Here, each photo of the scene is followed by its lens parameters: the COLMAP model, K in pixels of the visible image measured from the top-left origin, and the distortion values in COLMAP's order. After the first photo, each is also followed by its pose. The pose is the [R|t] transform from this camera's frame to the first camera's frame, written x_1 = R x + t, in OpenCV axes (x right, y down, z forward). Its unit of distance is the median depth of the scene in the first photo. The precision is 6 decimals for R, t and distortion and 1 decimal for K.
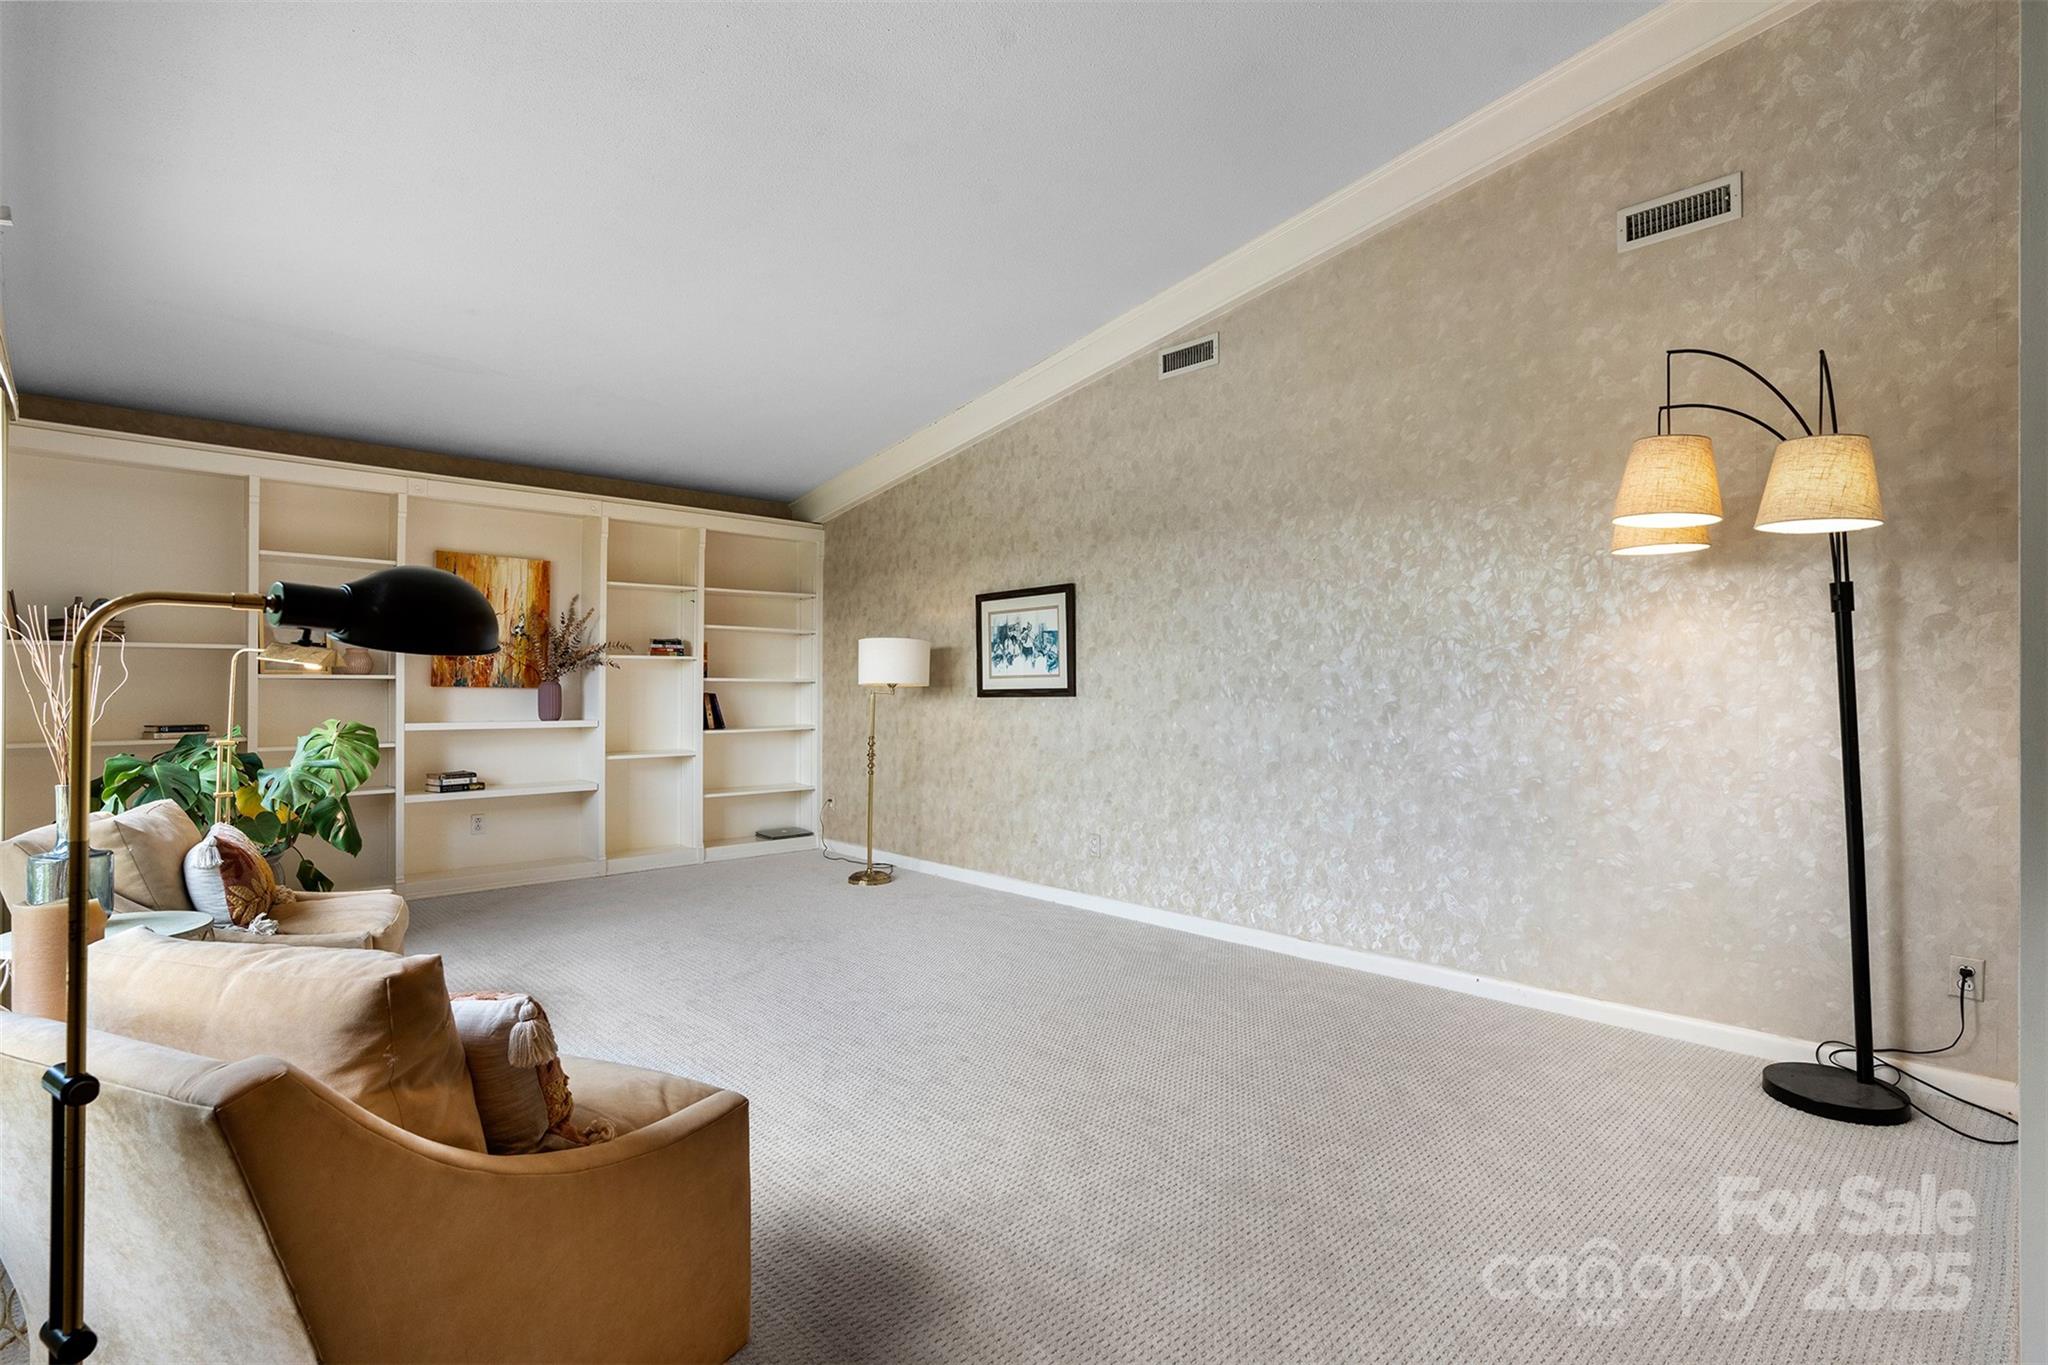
lens RADIAL K [[990.5, 0, 1039.4], [0, 990.5, 677.2], [0, 0, 1]] dist [-0.003228, 0.000446]
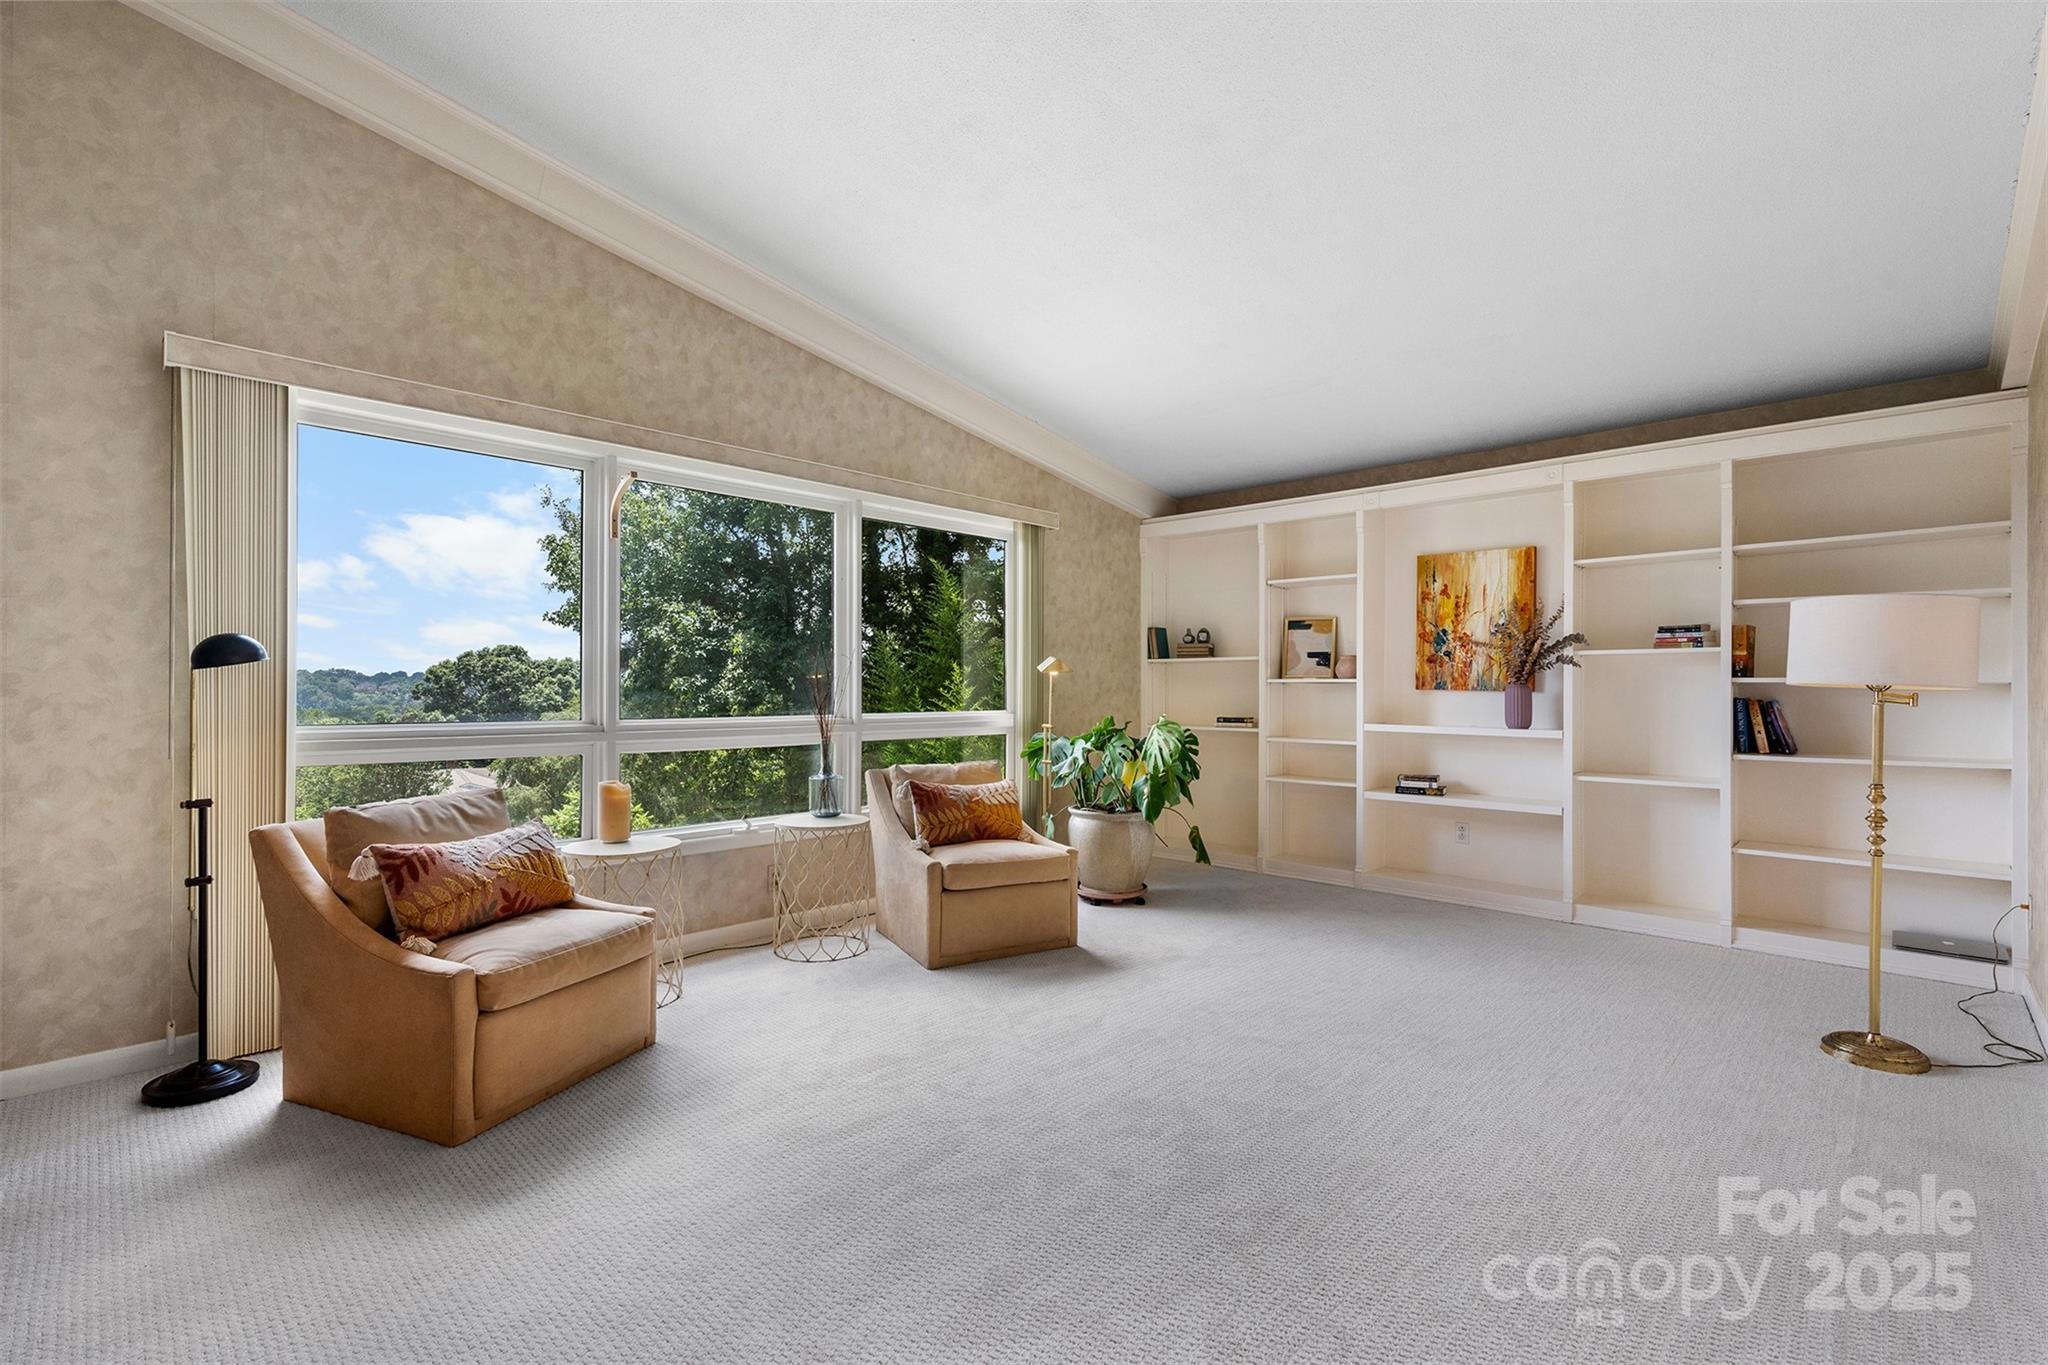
lens RADIAL K [[933.6, 0, 1035.2], [0, 933.6, 684.9], [0, 0, 1]] dist [0.001287, 0.000892]
pose [[0.008722, -0.003980, -0.999954, 0.350196], [0.007054, 0.999967, -0.003919, 0.005616], [0.999937, -0.007020, 0.008749, 0.598178]]
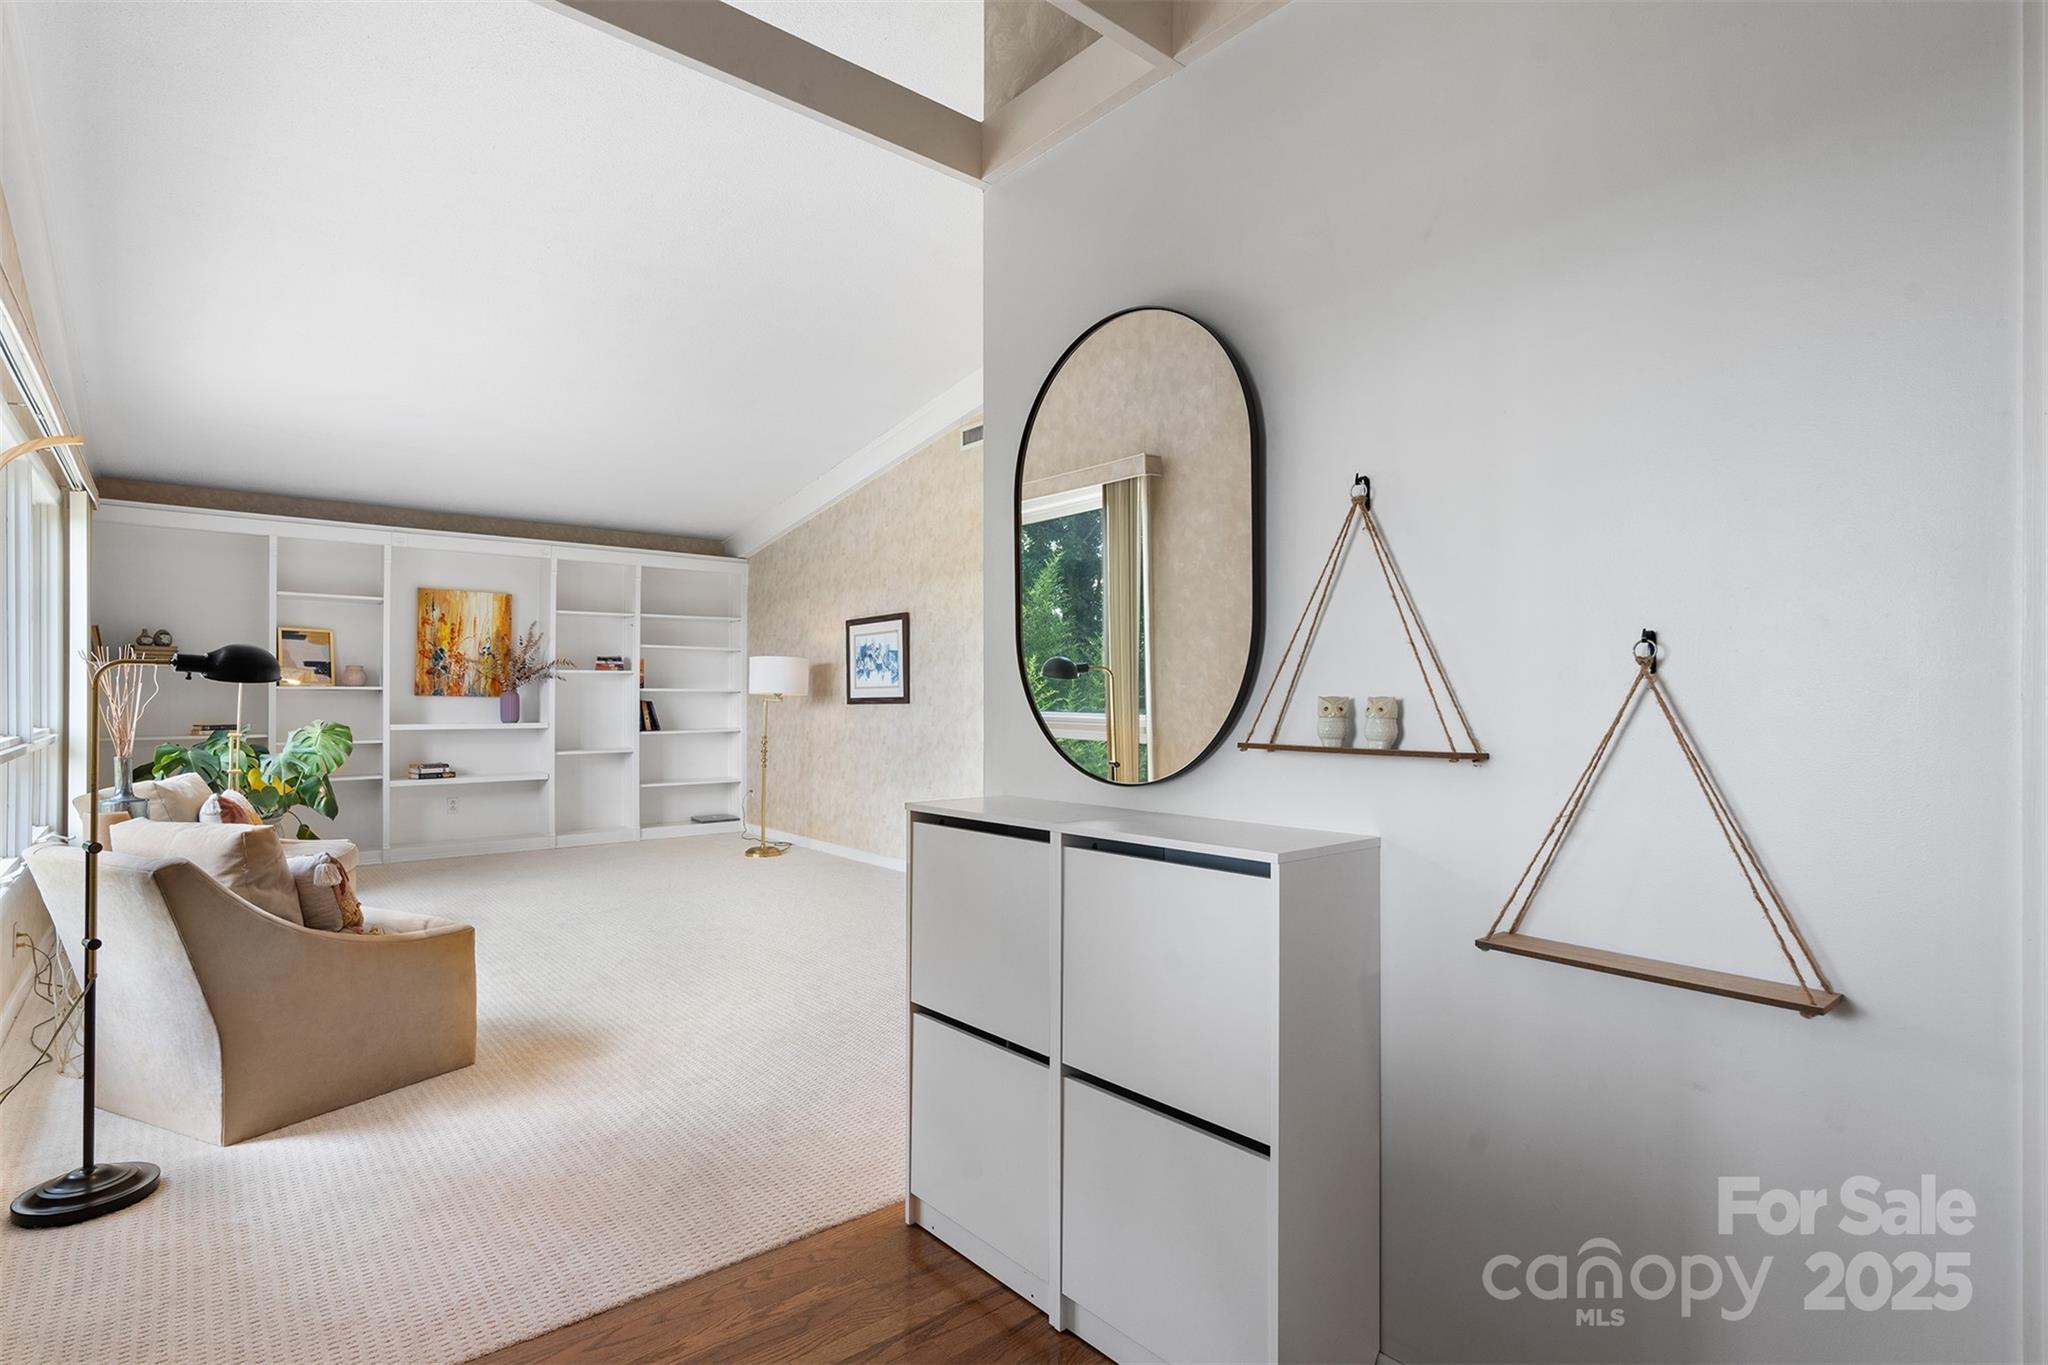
lens RADIAL K [[990.5, 0, 1026.0], [0, 990.5, 687.7], [0, 0, 1]] dist [-0.003228, 0.000446]
pose [[0.998250, -0.000689, -0.059129, 0.238744], [0.000798, 0.999998, 0.001804, -0.002397], [0.059128, -0.001848, 0.998249, -0.213383]]
